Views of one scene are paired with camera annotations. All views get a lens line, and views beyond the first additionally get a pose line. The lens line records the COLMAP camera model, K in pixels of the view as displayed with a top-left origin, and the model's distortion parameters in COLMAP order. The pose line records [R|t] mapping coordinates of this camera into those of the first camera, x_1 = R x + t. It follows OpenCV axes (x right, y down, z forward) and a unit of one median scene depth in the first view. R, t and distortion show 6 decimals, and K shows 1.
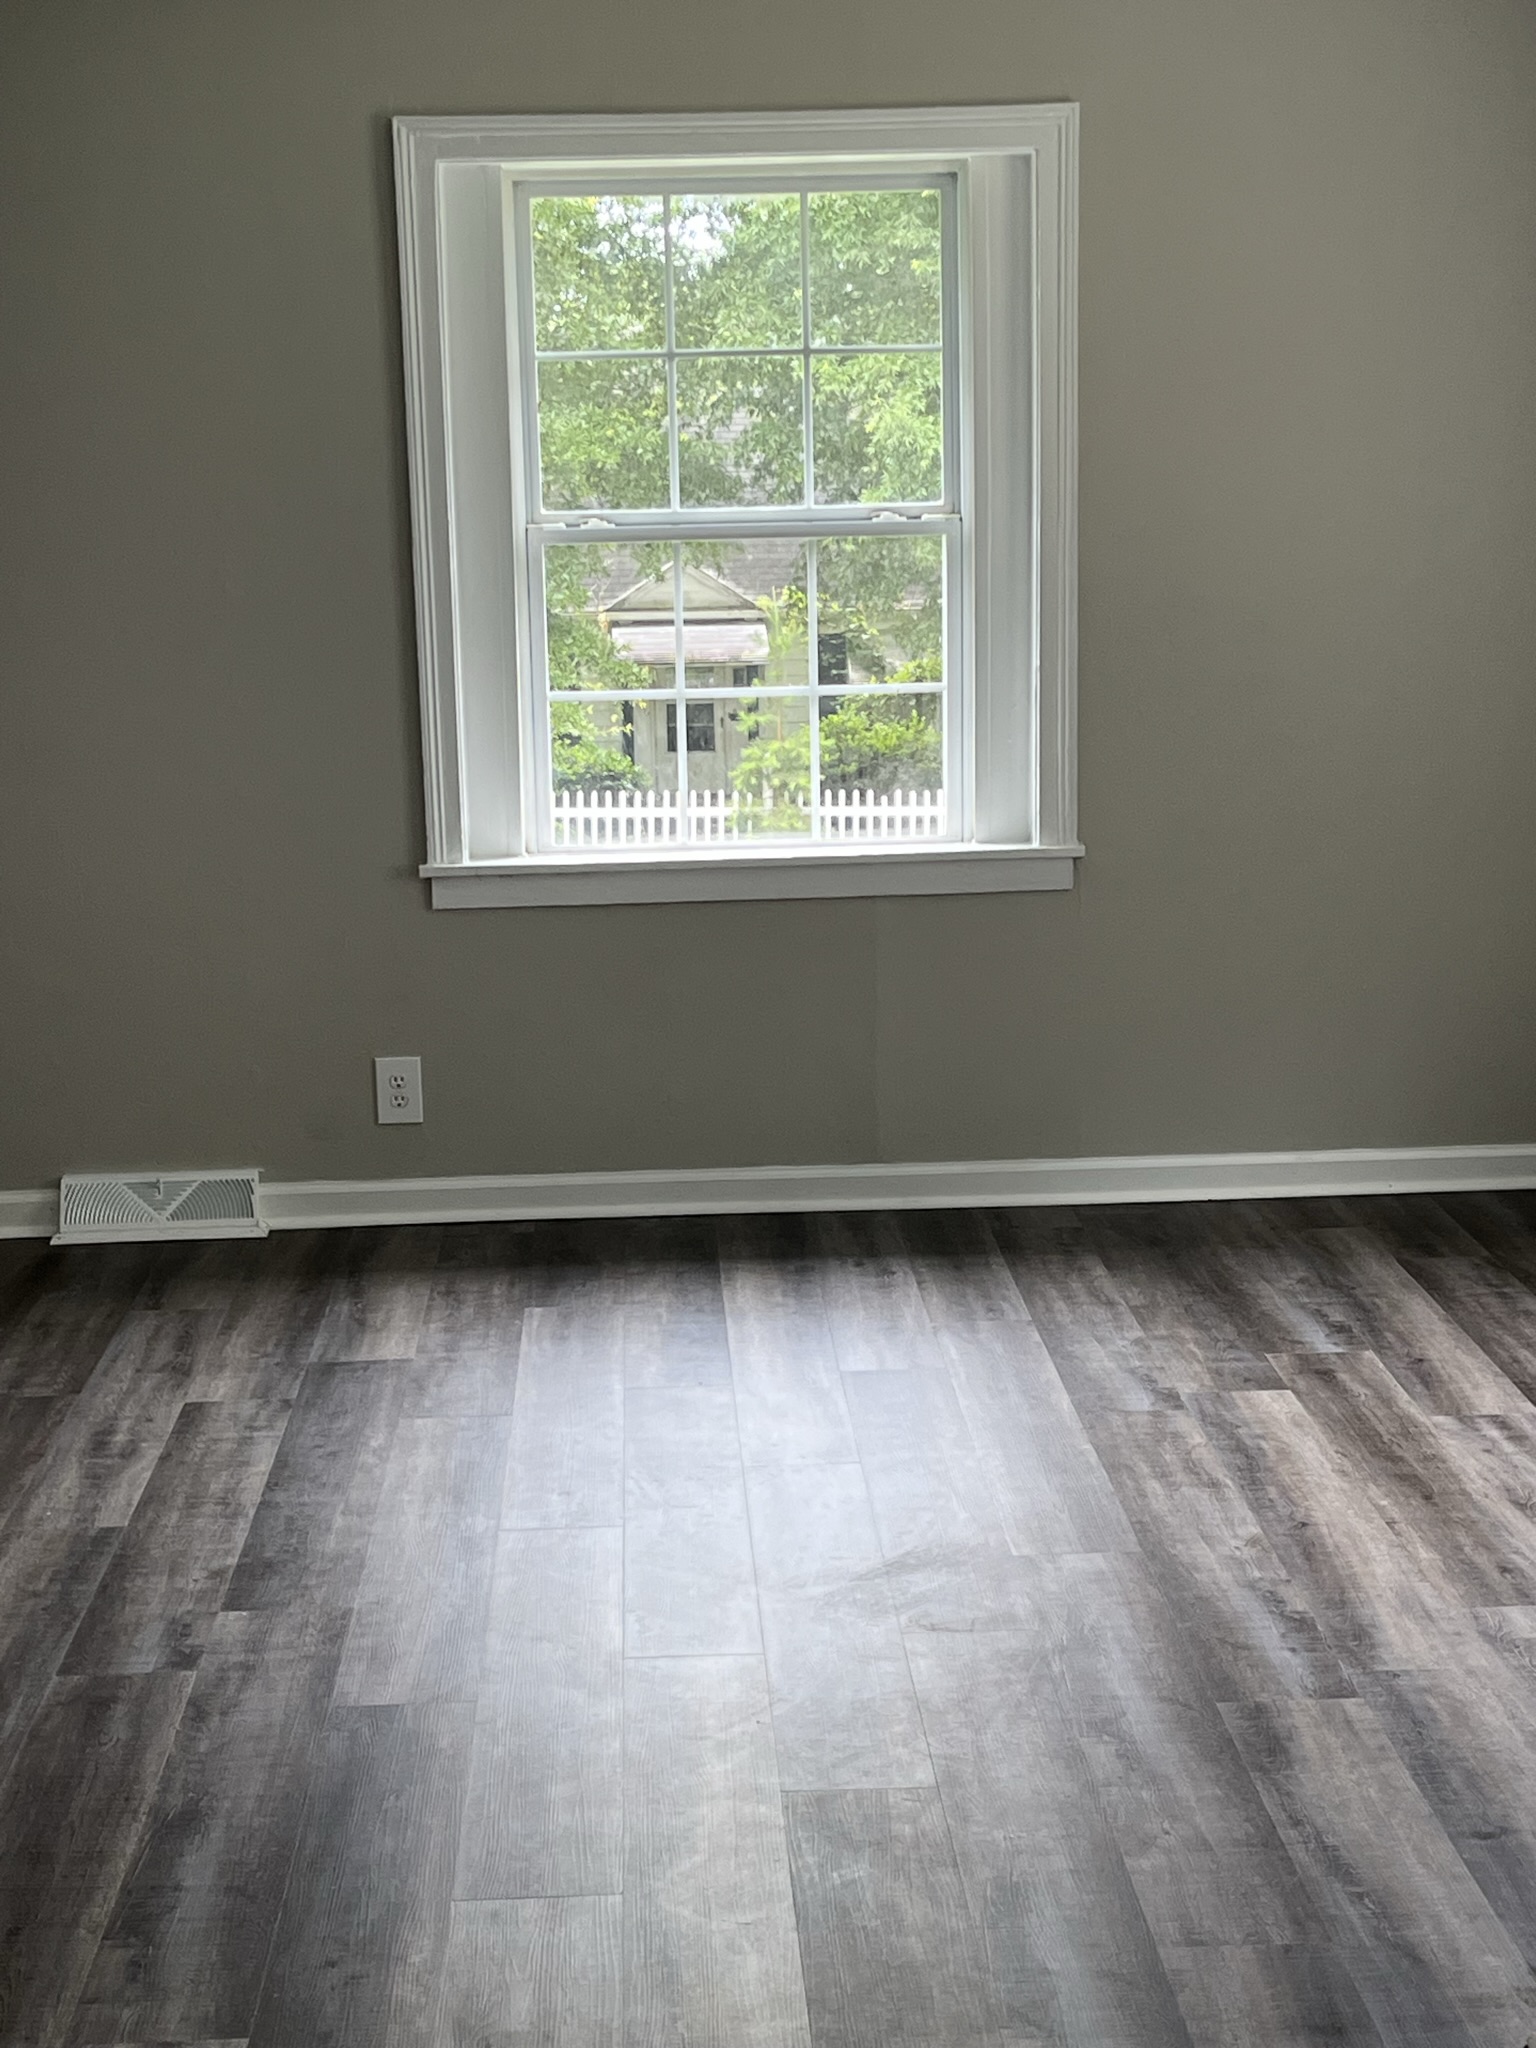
lens RADIAL K [[3241.7, 0, 768.0], [0, 3241.7, 1024.0], [0, 0, 1]] dist [0.223461, -0.834188]
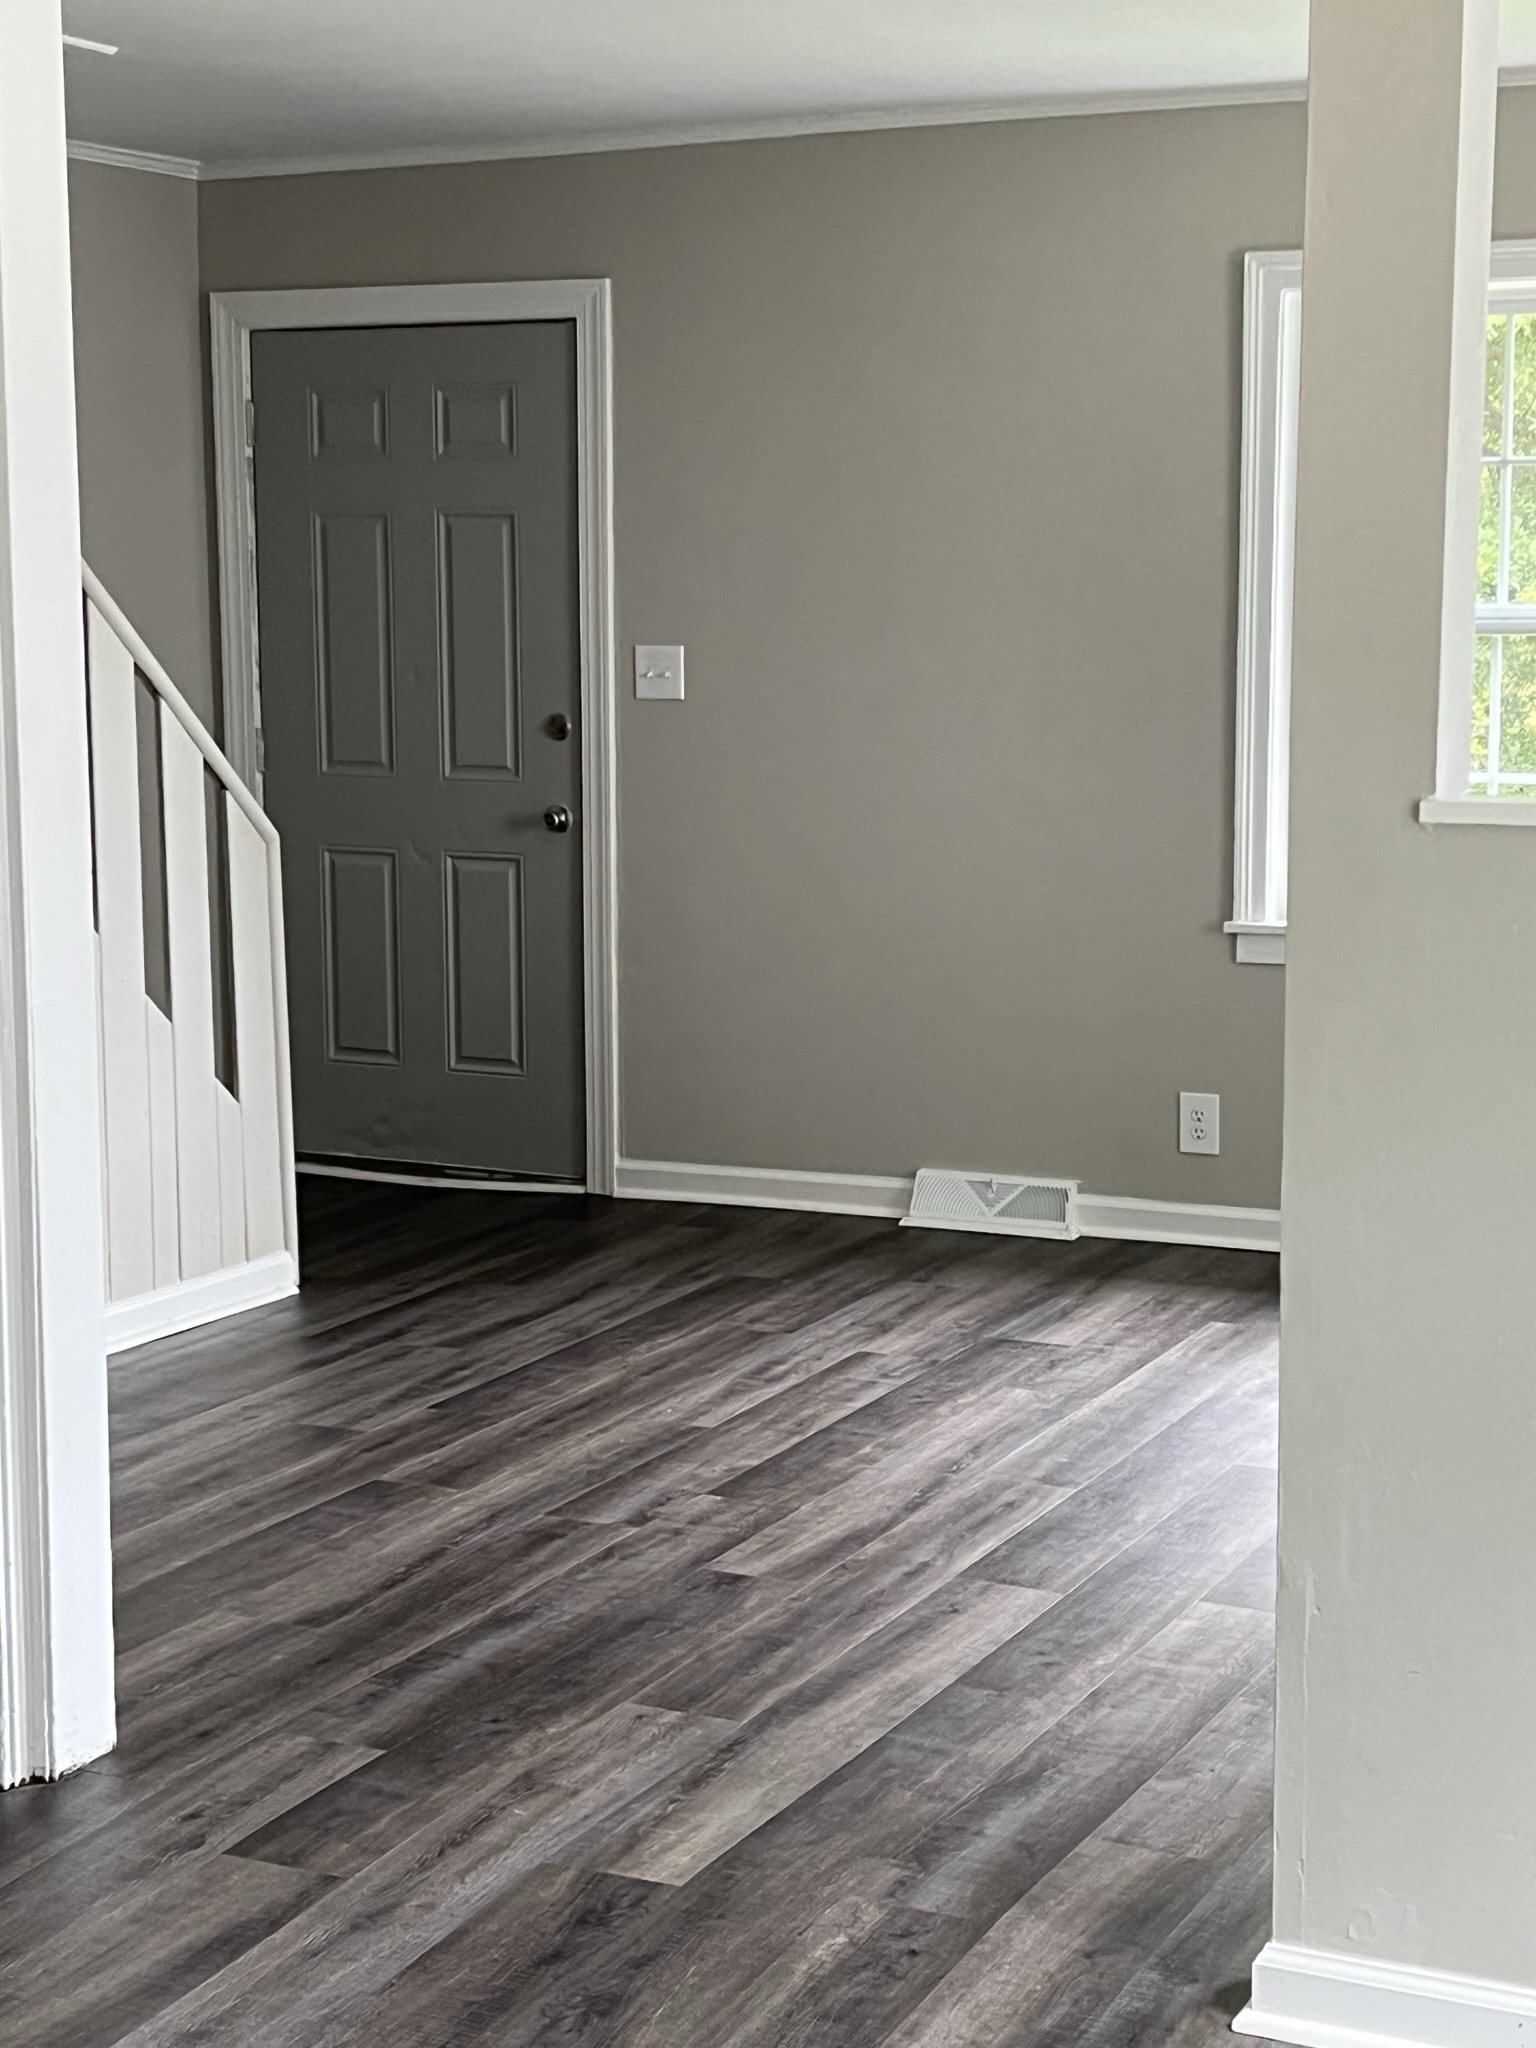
lens RADIAL K [[3241.7, 0, 768.0], [0, 3241.7, 1024.0], [0, 0, 1]] dist [0.223461, -0.834188]
pose [[0.883665, 0.084014, -0.460519, 0.337037], [-0.095810, 0.995397, -0.002250, 0.004099], [0.458211, 0.046110, 0.887647, -0.065584]]
